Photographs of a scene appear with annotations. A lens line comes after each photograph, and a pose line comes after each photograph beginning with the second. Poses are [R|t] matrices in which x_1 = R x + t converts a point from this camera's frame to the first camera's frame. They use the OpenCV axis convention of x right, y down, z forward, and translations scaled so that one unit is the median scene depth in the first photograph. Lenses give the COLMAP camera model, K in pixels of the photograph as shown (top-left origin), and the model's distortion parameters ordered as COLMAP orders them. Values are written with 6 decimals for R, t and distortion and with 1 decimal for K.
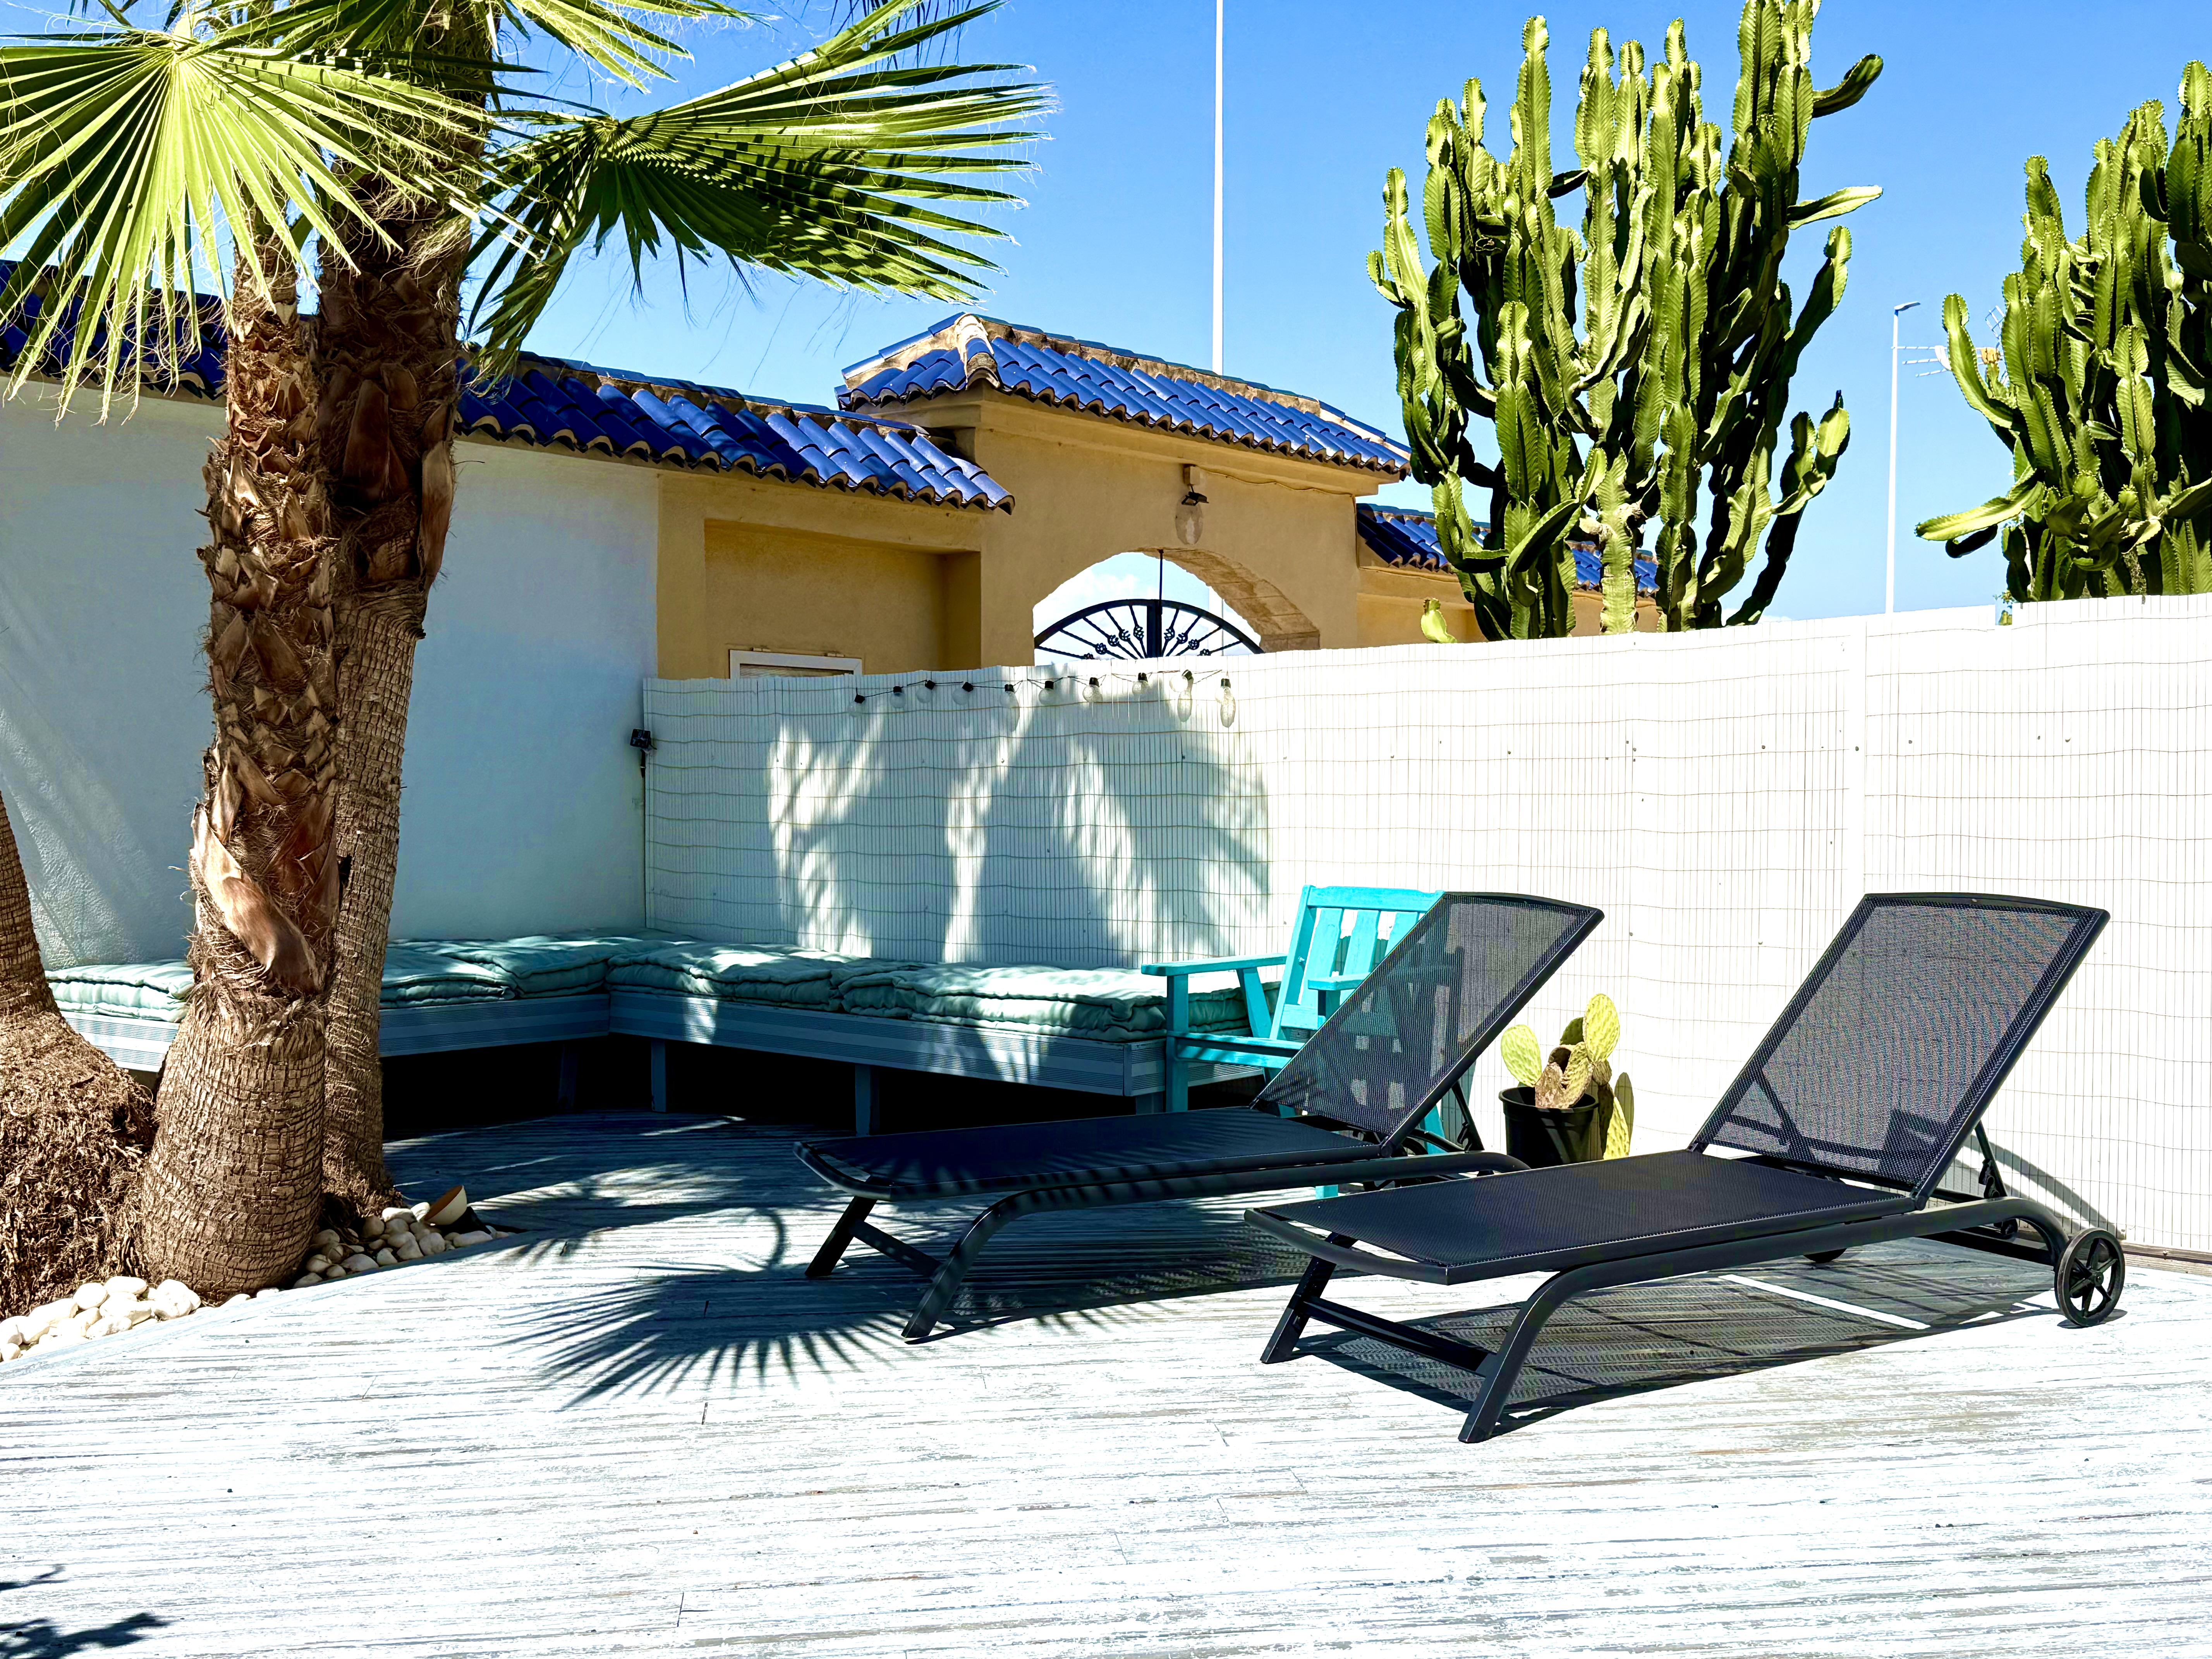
lens RADIAL K [[2310.5, 0, 1106.7], [0, 2310.5, 840.5], [0, 0, 1]] dist [0.138648, -0.276971]
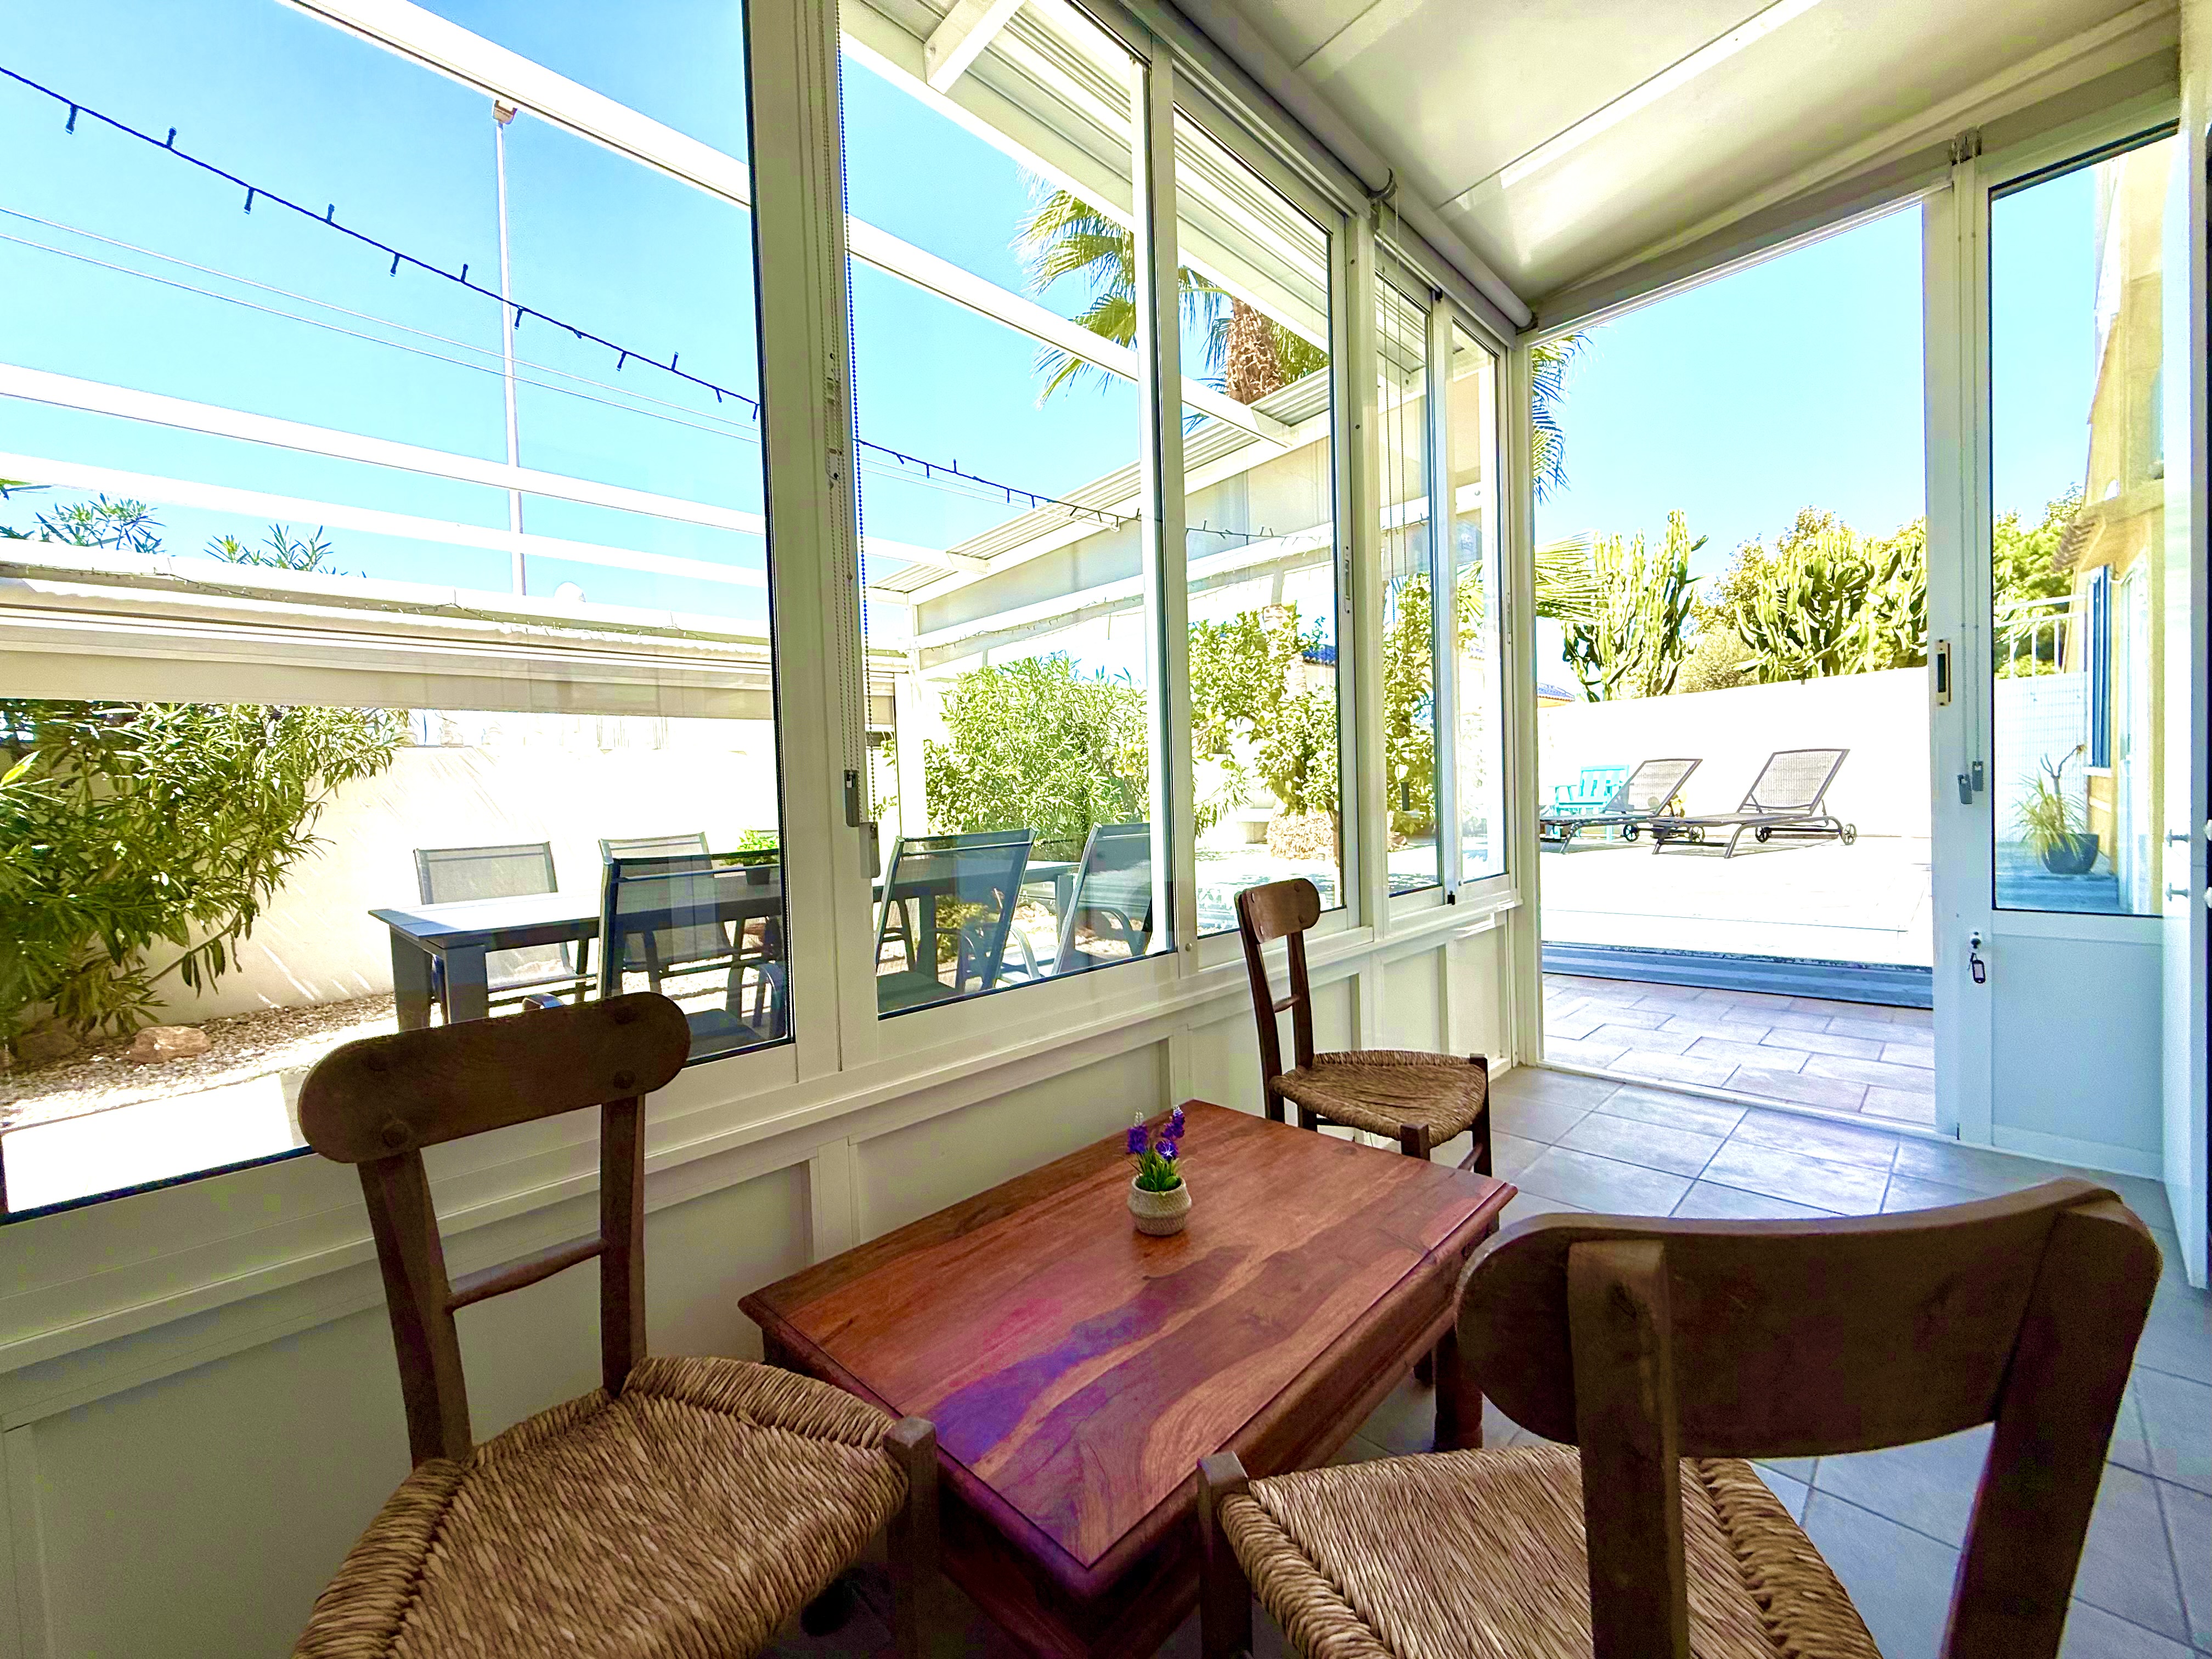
lens RADIAL K [[882.4, 0, 1097.4], [0, 882.4, 824.5], [0, 0, 1]] dist [0.000148, -0.000001]
pose [[0.990064, -0.030554, -0.137257, -0.638172], [0.030599, 0.999530, -0.001784, 0.119911], [0.137247, -0.002434, 0.990534, -0.690798]]
